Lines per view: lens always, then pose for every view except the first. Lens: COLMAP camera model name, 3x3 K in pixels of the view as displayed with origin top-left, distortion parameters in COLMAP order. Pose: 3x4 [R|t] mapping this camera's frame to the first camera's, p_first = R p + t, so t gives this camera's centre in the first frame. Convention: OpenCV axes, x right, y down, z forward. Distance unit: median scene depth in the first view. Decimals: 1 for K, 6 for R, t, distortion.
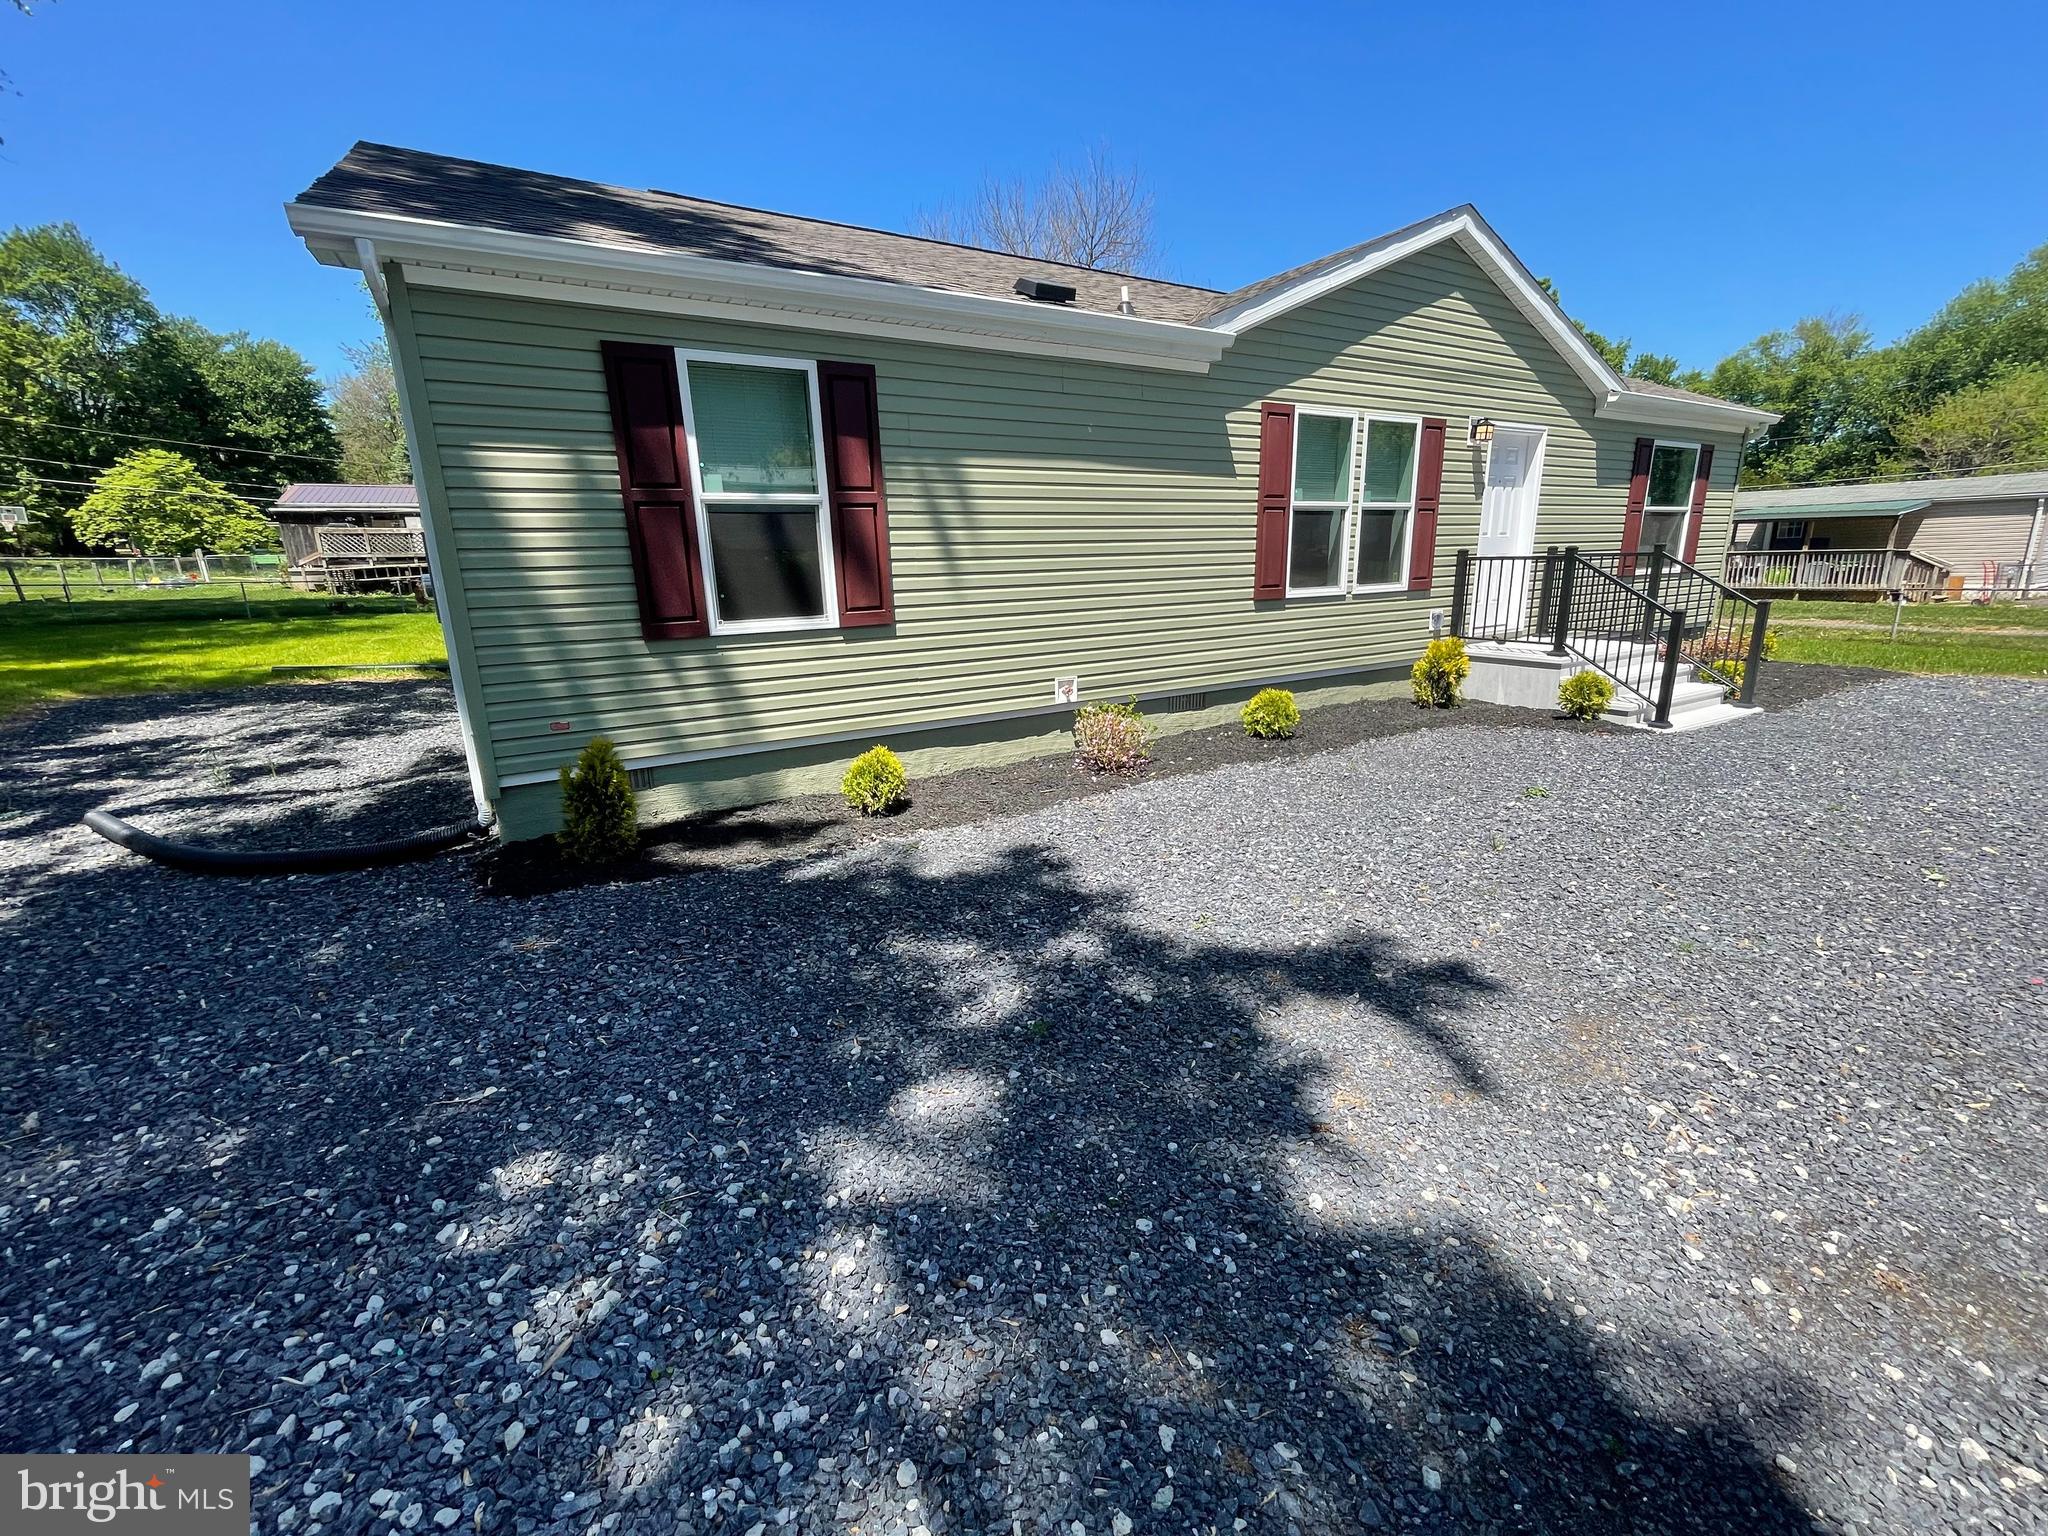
lens RADIAL K [[829.7, 0, 1038.4], [0, 829.7, 766.0], [0, 0, 1]] dist [-0.003830, -0.000710]
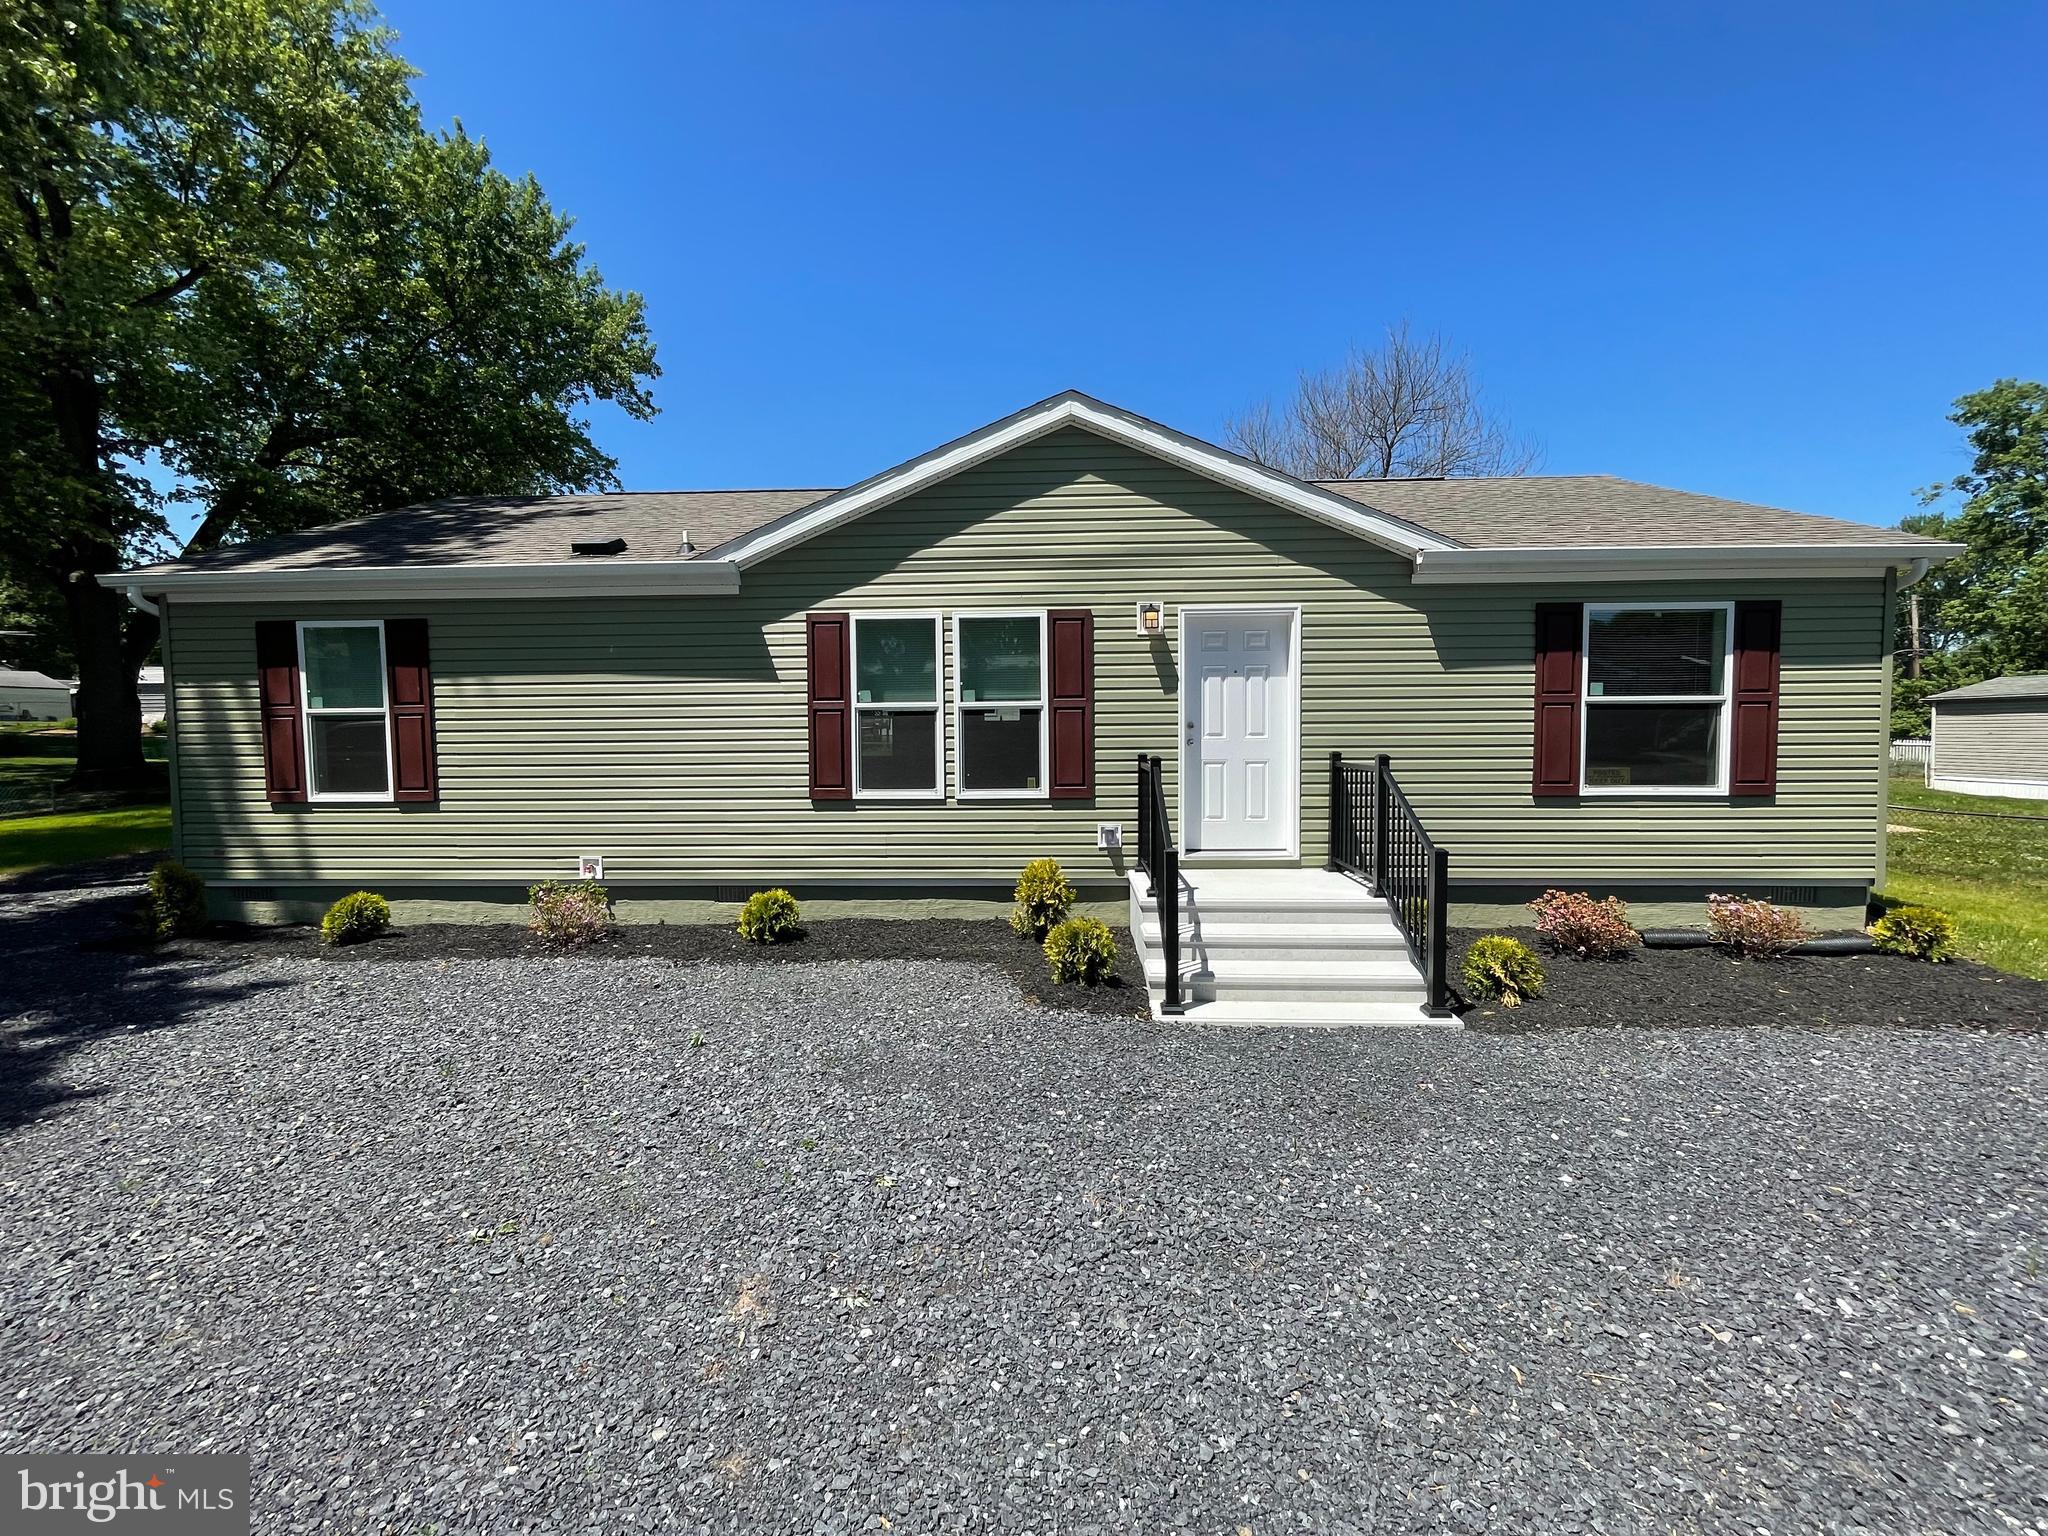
lens RADIAL K [[829.7, 0, 1023.1], [0, 829.7, 764.0], [0, 0, 1]] dist [-0.003830, -0.000710]
pose [[0.839693, 0.039295, -0.541638, 0.962551], [-0.146198, 0.976914, -0.155775, -0.117587], [0.523013, 0.209989, 0.826052, 0.287787]]
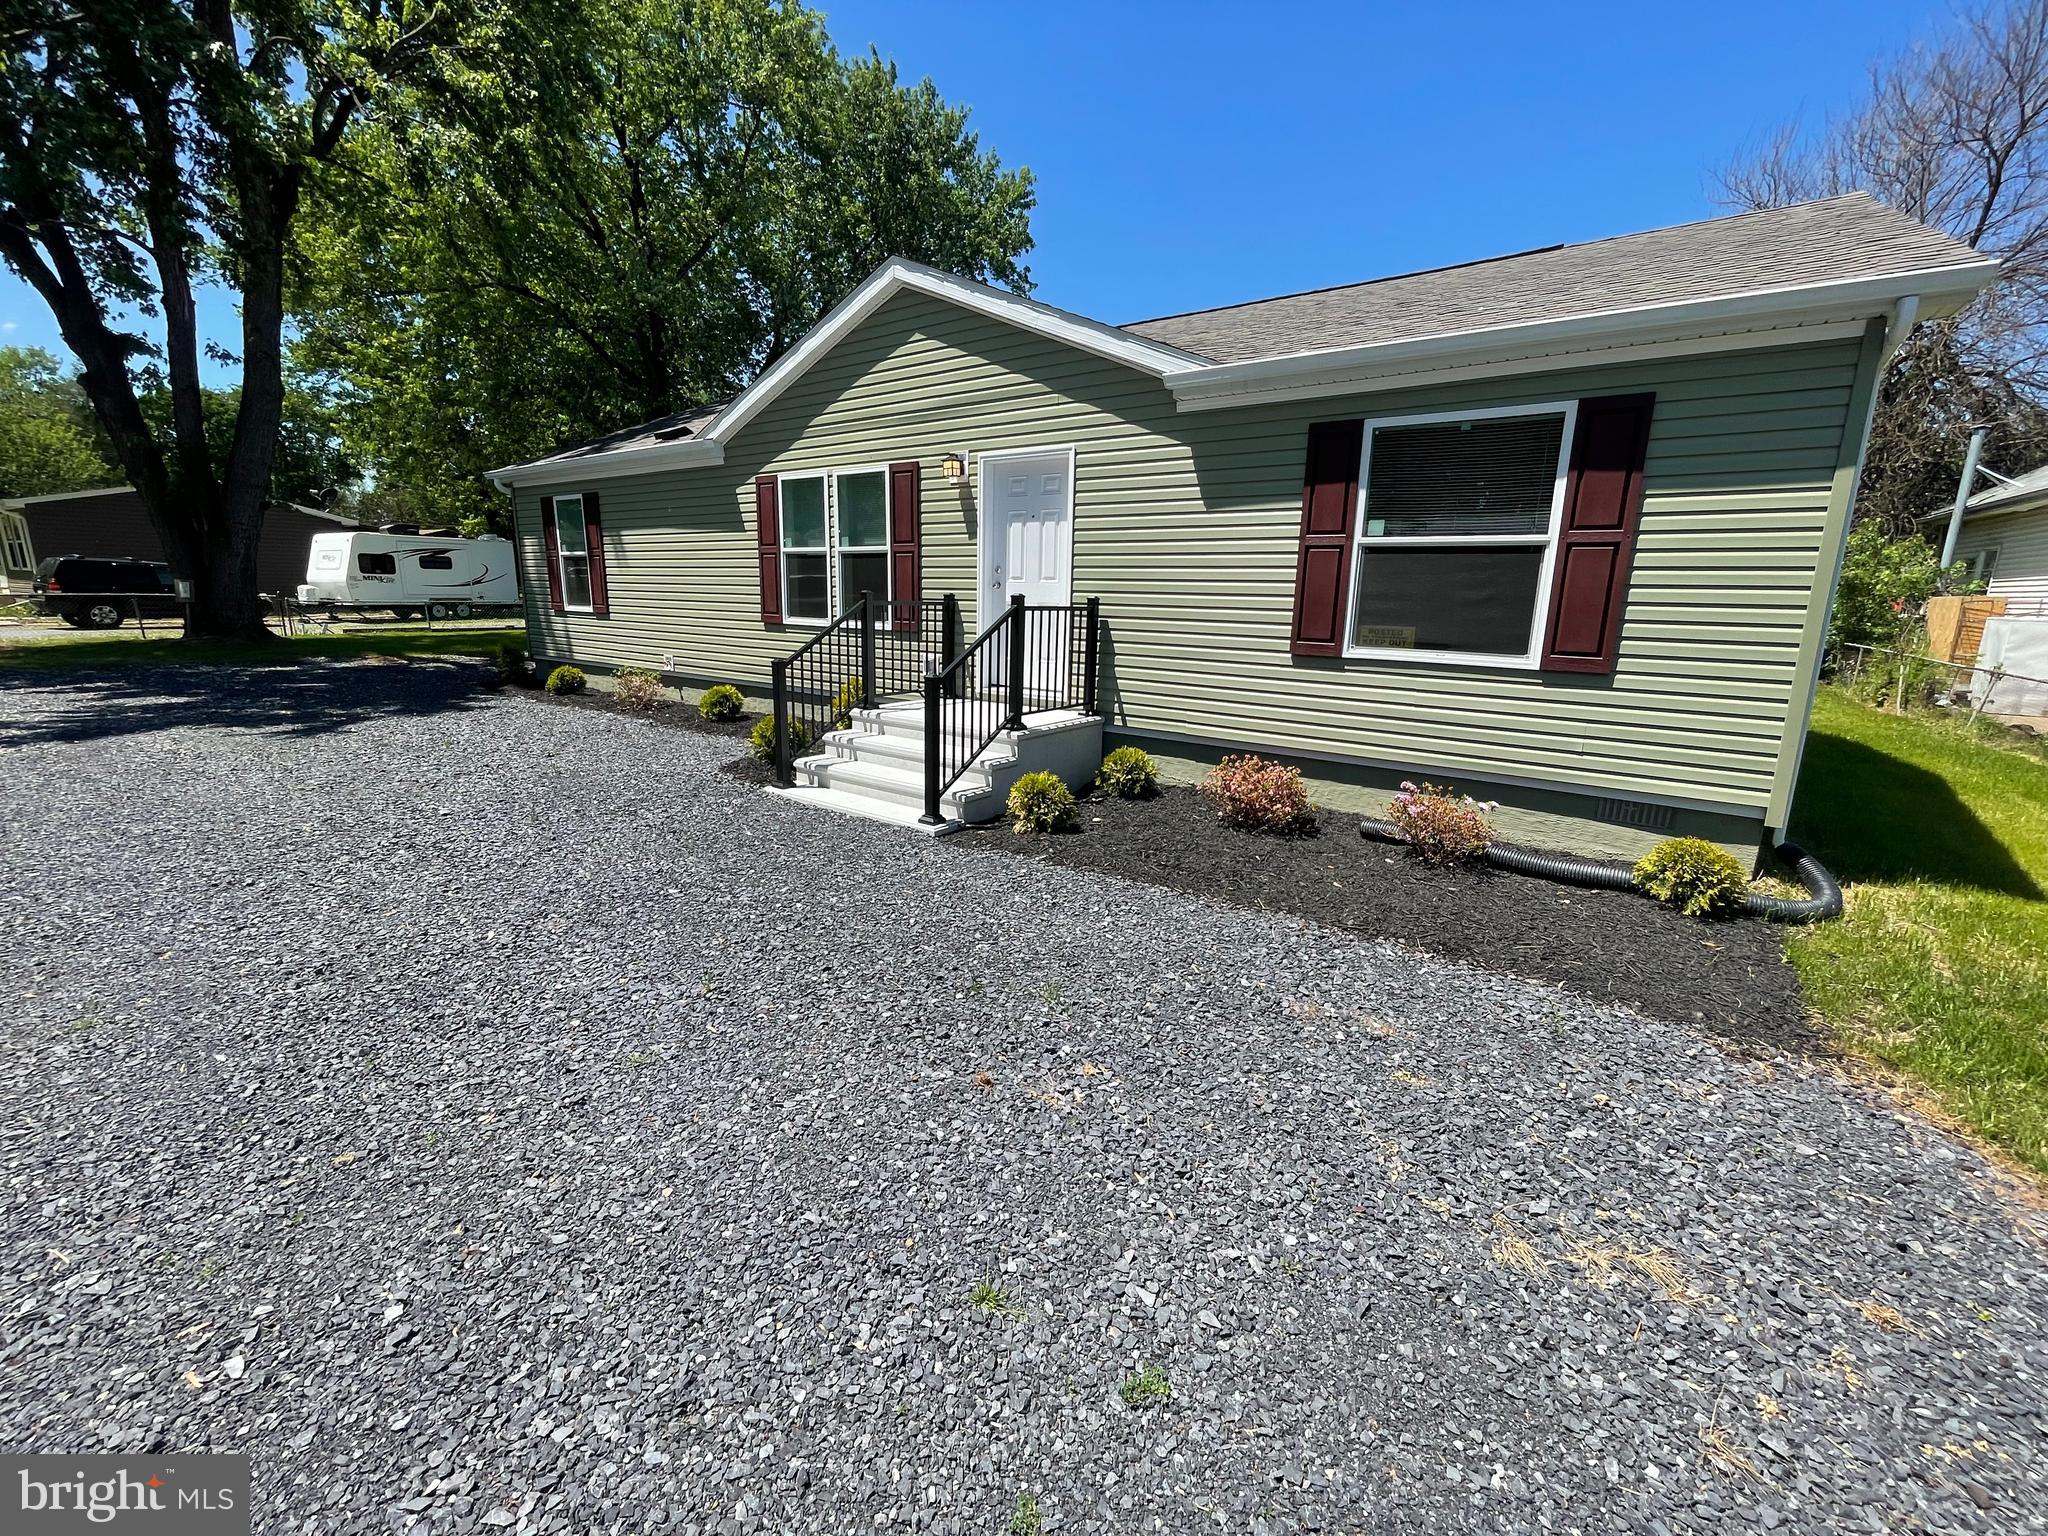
lens RADIAL K [[829.7, 0, 1027.6], [0, 829.7, 768.9], [0, 0, 1]] dist [-0.003830, -0.000710]
pose [[0.406202, 0.220123, -0.886874, 1.579477], [-0.258643, 0.958559, 0.119453, -0.231356], [0.876415, 0.180862, 0.446302, 0.780831]]
